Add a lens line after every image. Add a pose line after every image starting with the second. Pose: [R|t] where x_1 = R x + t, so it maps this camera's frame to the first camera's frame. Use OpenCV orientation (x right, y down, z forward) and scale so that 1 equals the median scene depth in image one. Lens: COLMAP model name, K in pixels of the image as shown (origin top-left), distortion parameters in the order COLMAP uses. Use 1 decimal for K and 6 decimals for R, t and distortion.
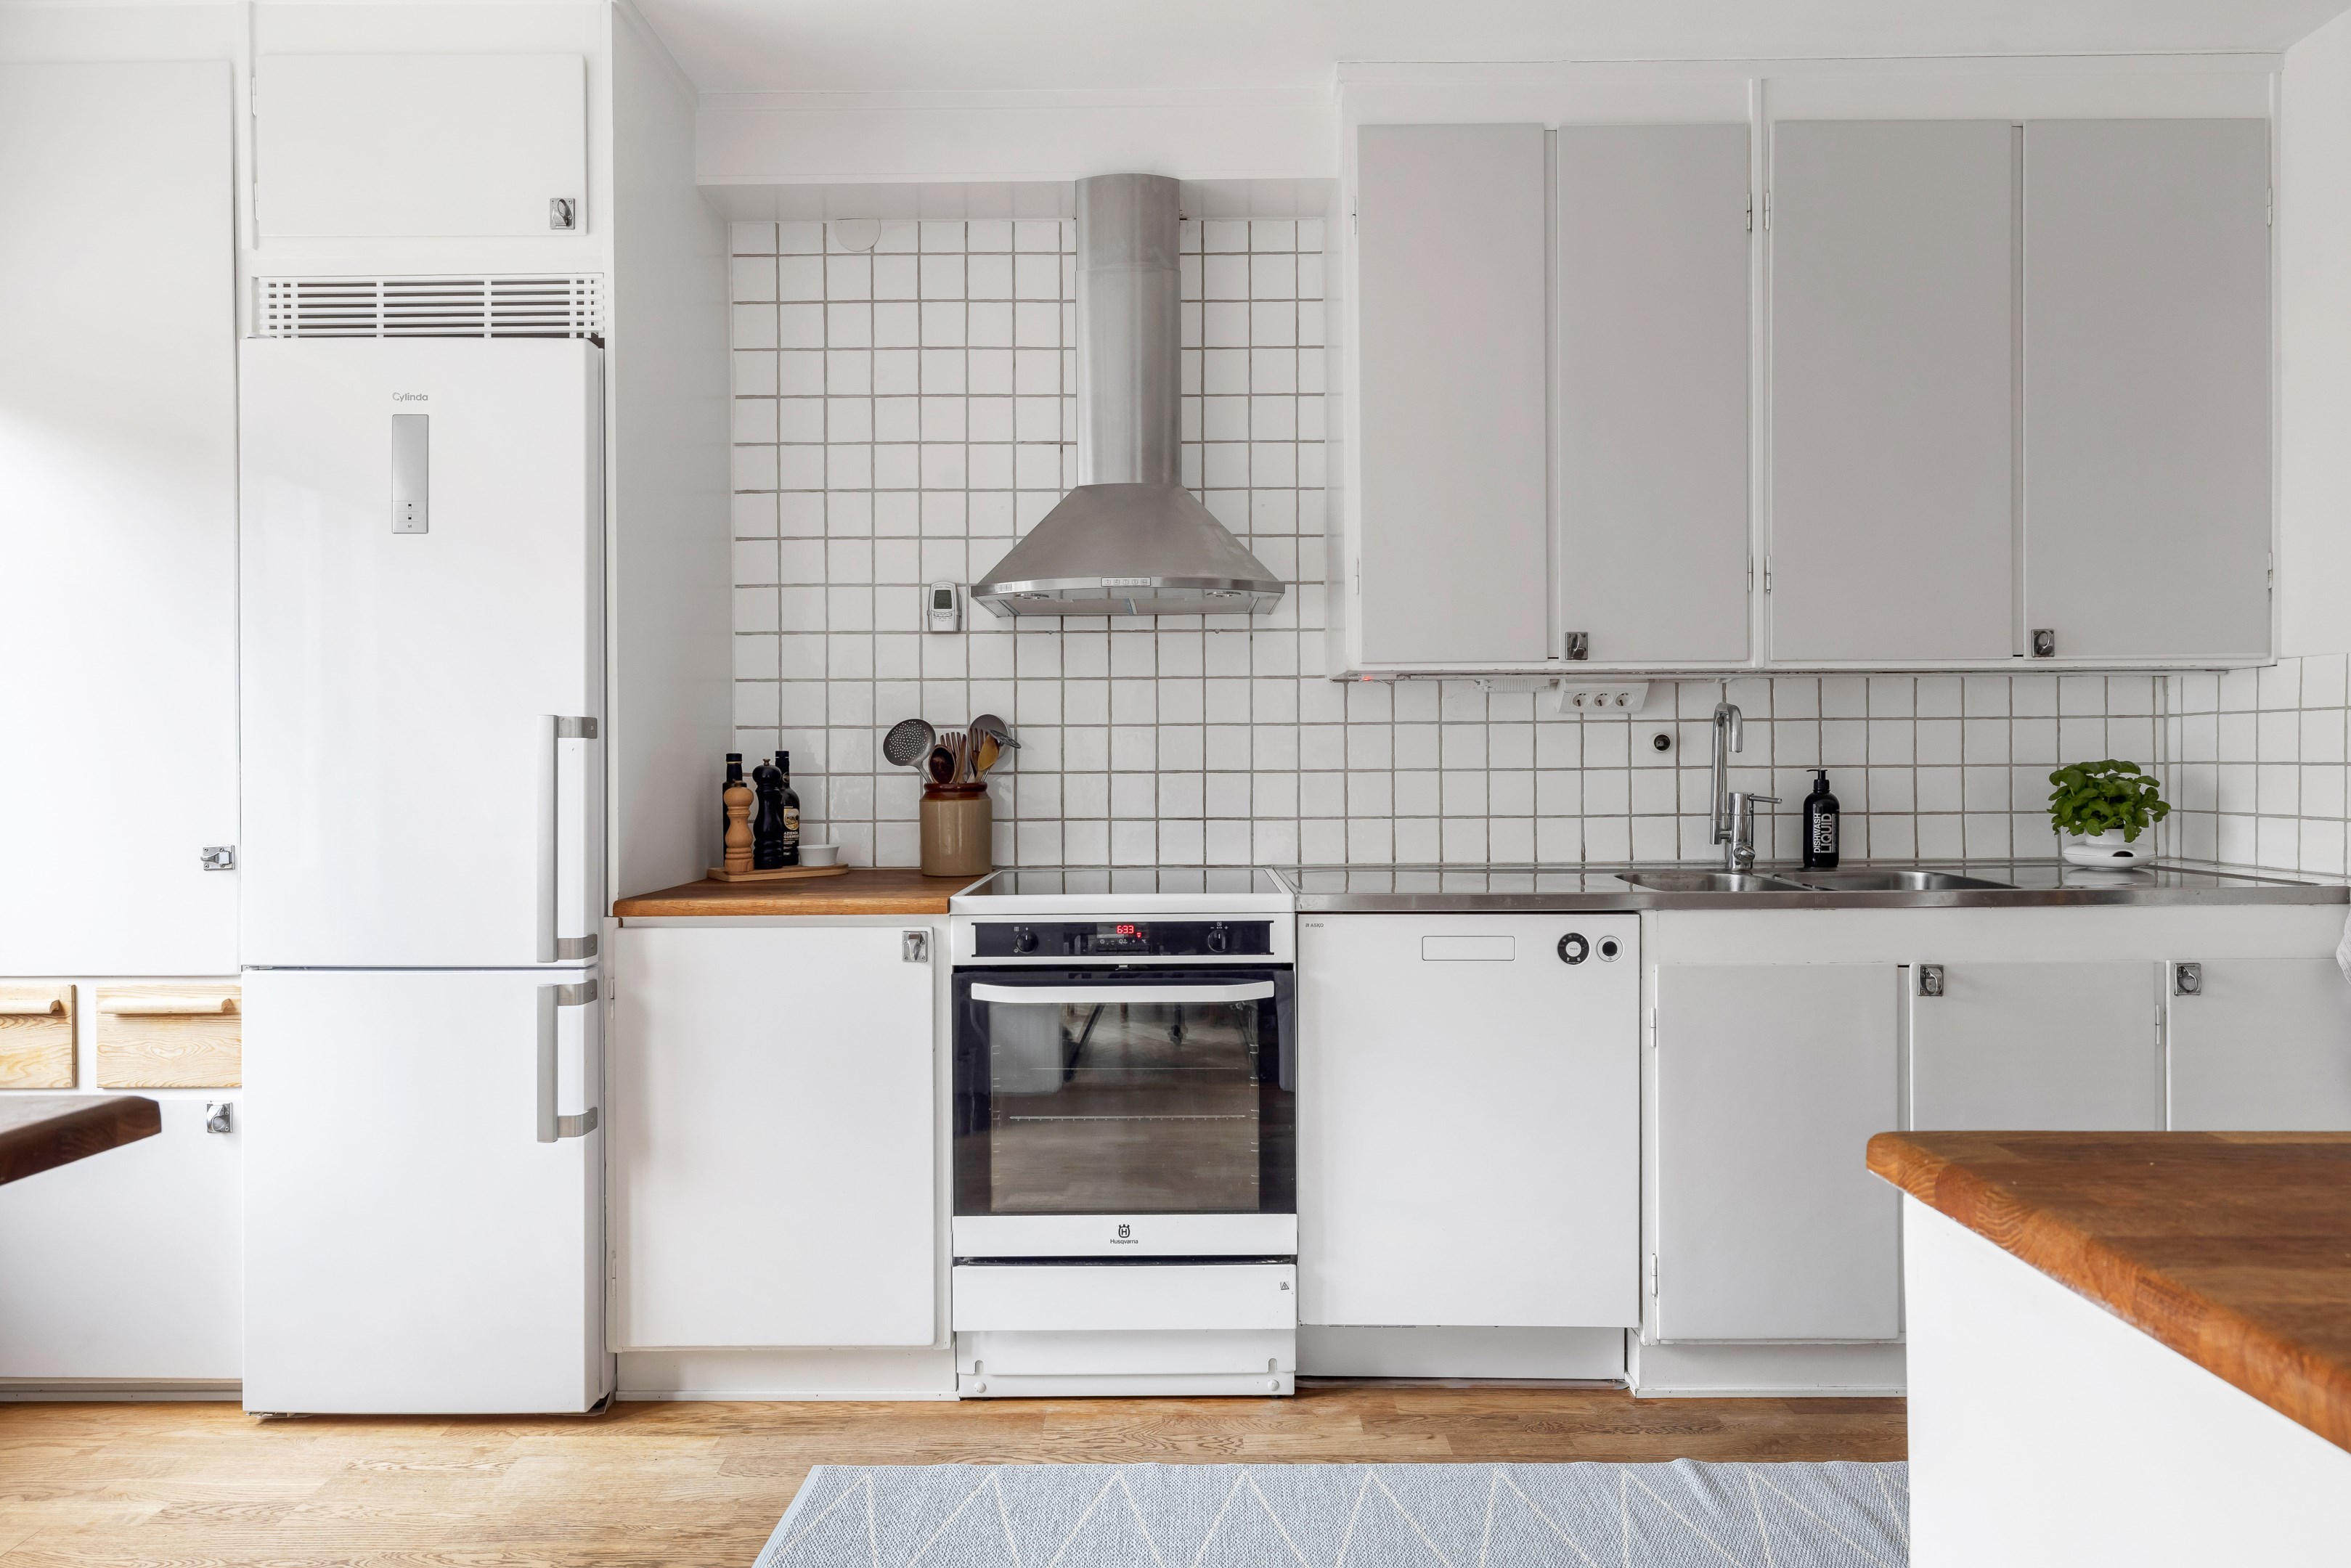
lens RADIAL K [[1343.4, 0, 1185.9], [0, 1343.4, 773.0], [0, 0, 1]] dist [0.002600, -0.002503]
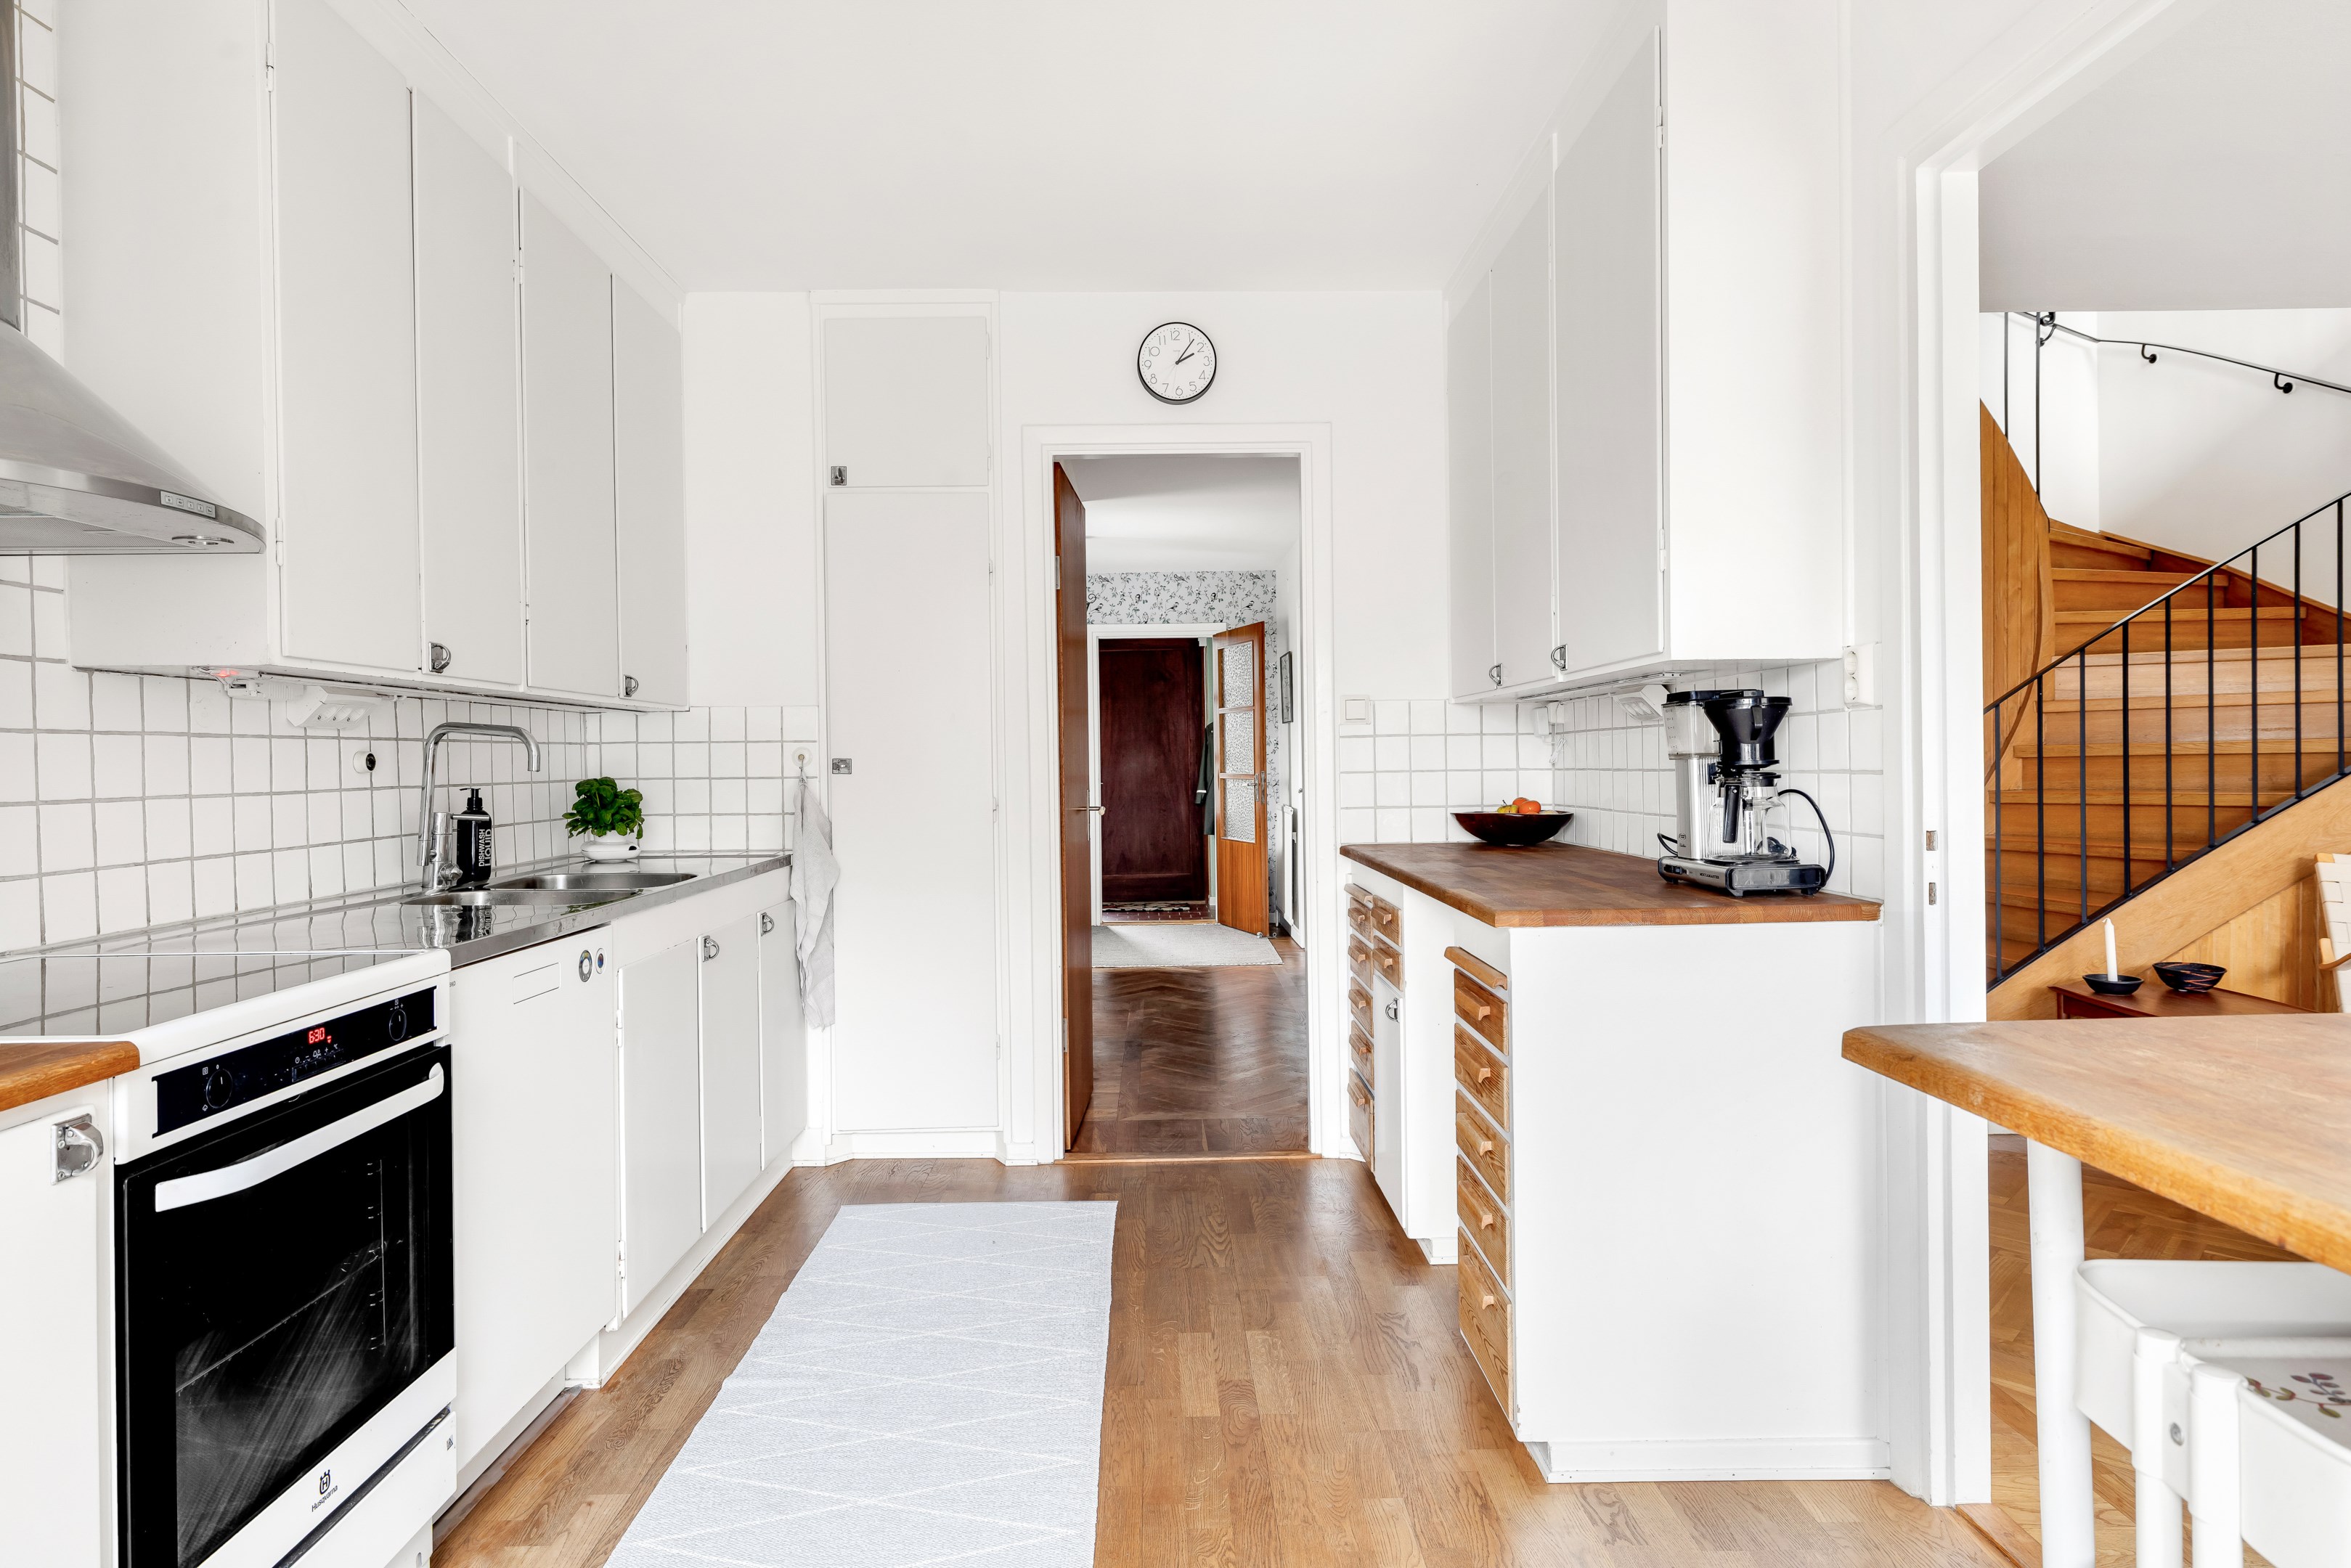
lens RADIAL K [[1325.8, 0, 1172.6], [0, 1325.8, 765.7], [0, 0, 1]] dist [0.003708, -0.000330]
pose [[-0.027822, 0.002029, 0.999611, -0.704416], [0.019227, 0.999814, -0.001494, -0.009722], [-0.999428, 0.019178, -0.027856, 0.568081]]
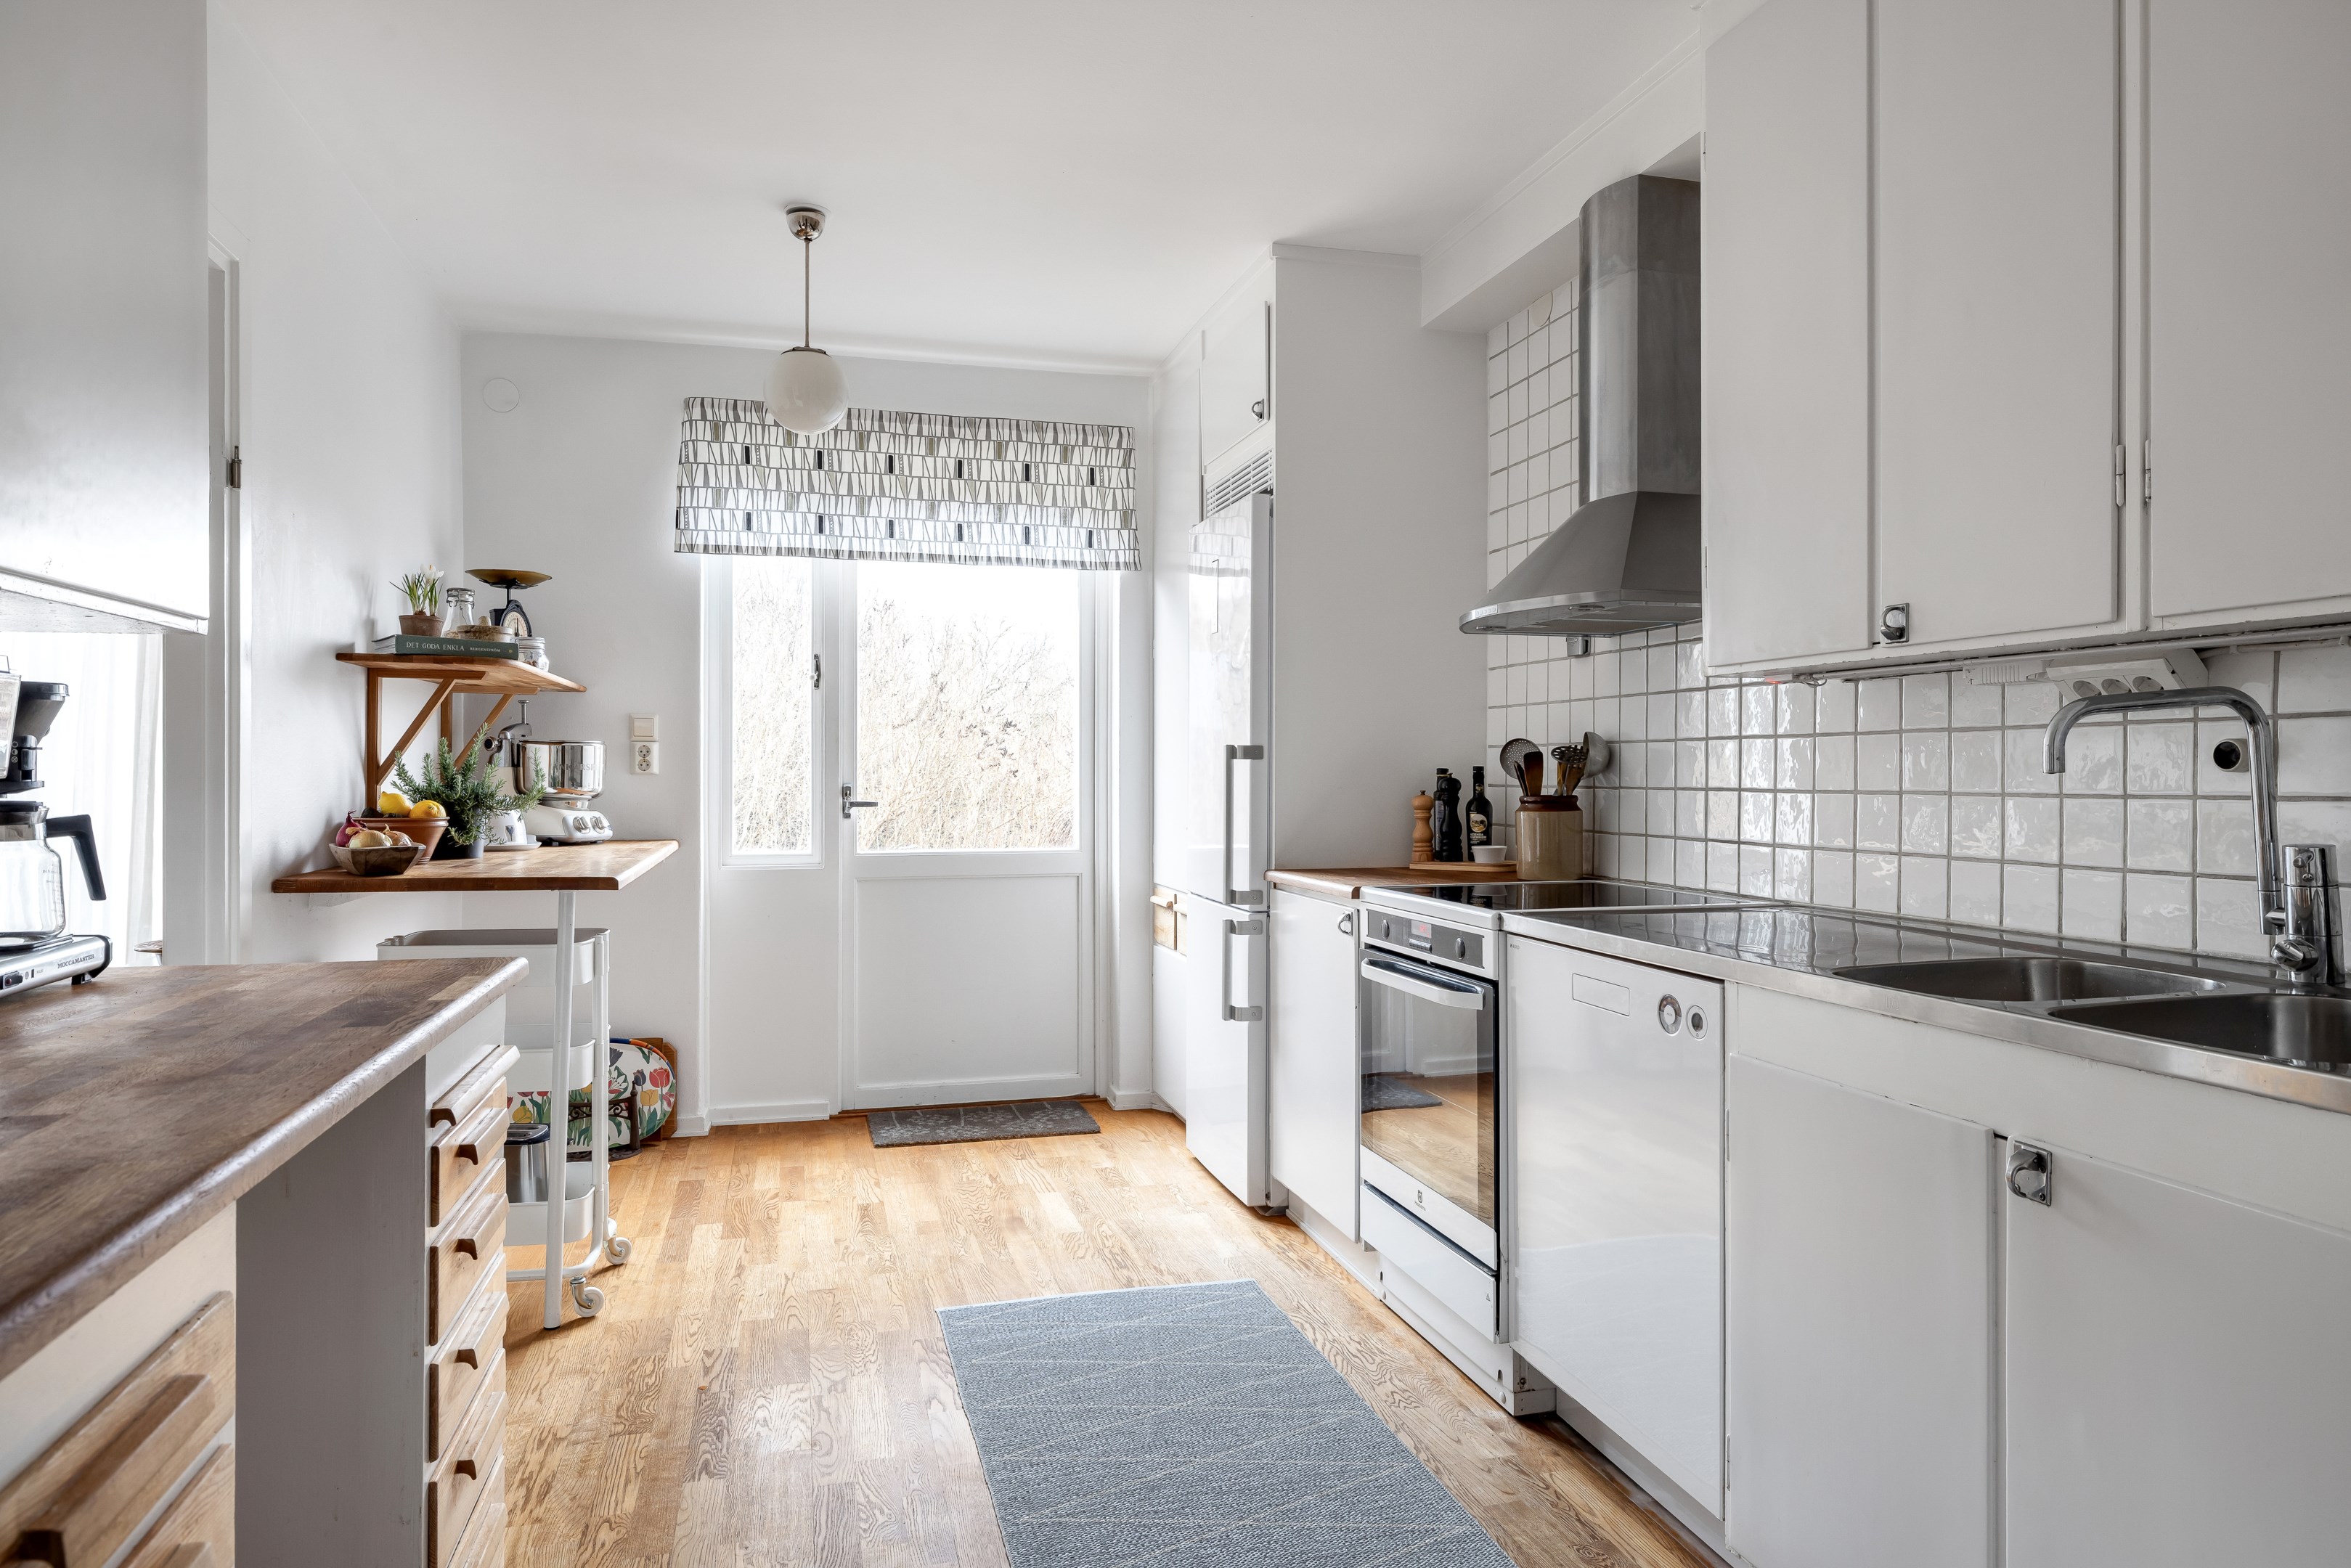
lens RADIAL K [[1404.5, 0, 1168.2], [0, 1404.5, 778.4], [0, 0, 1]] dist [-0.000350, -0.000799]
pose [[0.267323, 0.009773, -0.963557, 0.998343], [-0.008962, 0.999931, 0.007656, -0.015199], [0.963565, 0.006589, 0.267392, 0.467065]]
